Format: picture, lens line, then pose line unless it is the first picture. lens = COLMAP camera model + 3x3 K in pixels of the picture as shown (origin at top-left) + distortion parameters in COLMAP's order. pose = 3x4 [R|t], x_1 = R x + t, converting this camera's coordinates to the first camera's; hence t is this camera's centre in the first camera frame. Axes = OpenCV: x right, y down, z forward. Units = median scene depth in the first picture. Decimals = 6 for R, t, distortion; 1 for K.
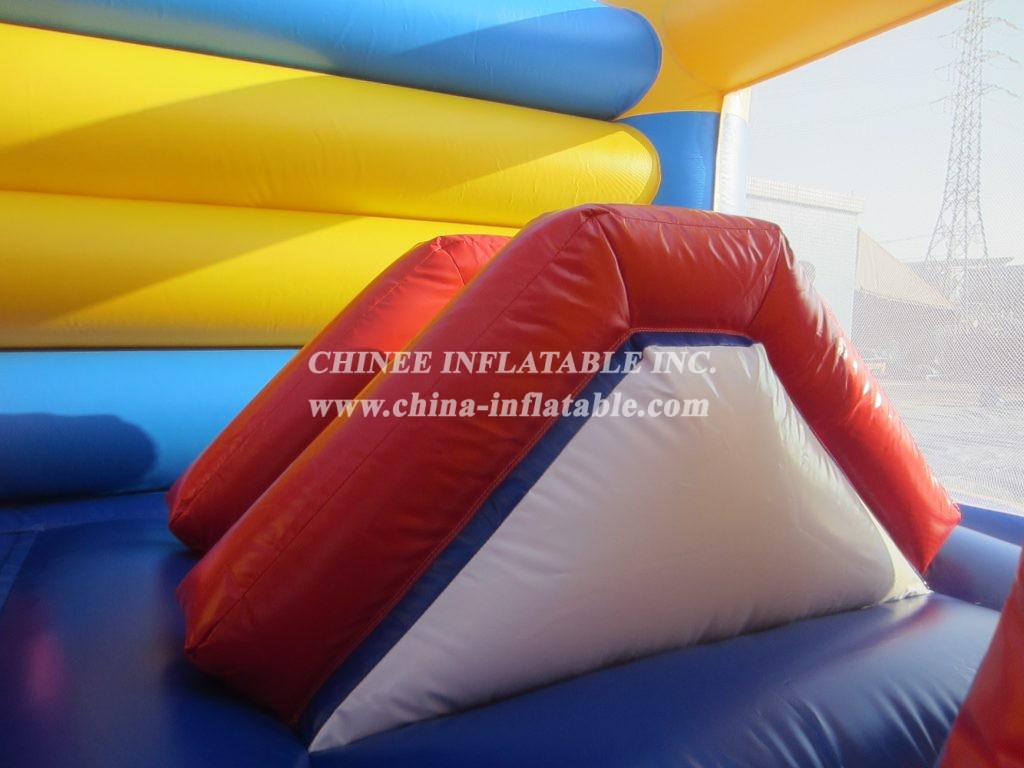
lens RADIAL K [[746.9, 0, 512.0], [0, 746.9, 384.0], [0, 0, 1]] dist [-0.003985, 0.011846]
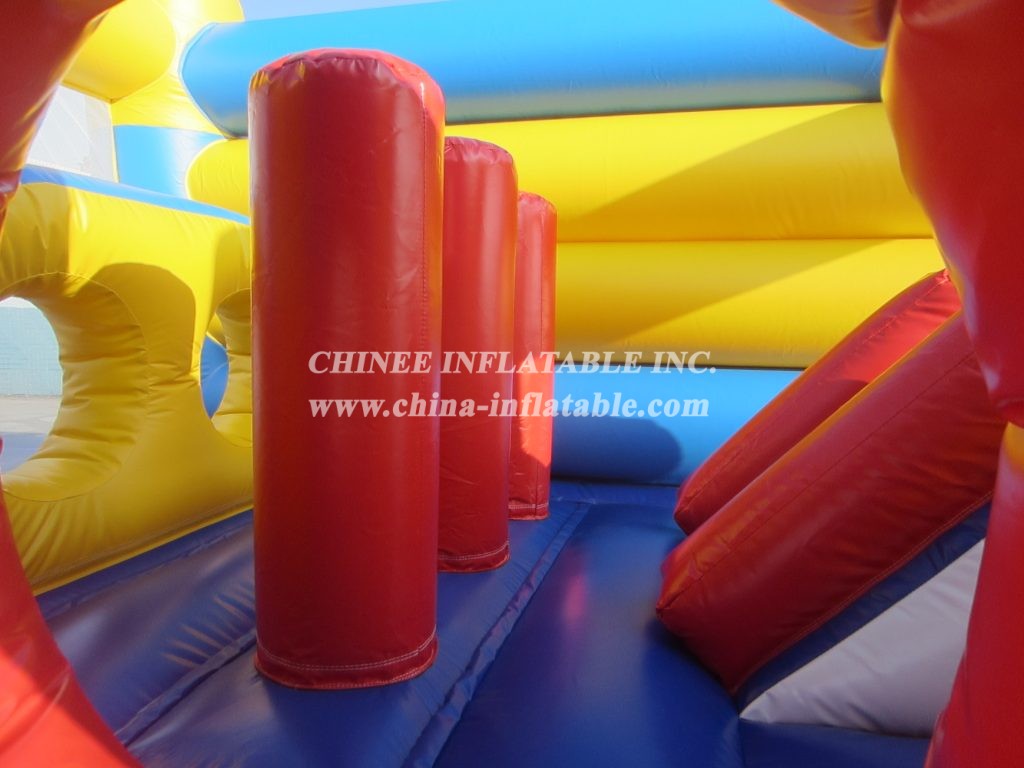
lens RADIAL K [[746.9, 0, 512.0], [0, 746.9, 384.0], [0, 0, 1]] dist [-0.003985, 0.011846]
pose [[0.755672, 0.055585, -0.652587, 0.132690], [-0.062006, 0.997988, 0.013204, -0.028081], [0.652008, 0.030487, 0.757599, -0.116609]]
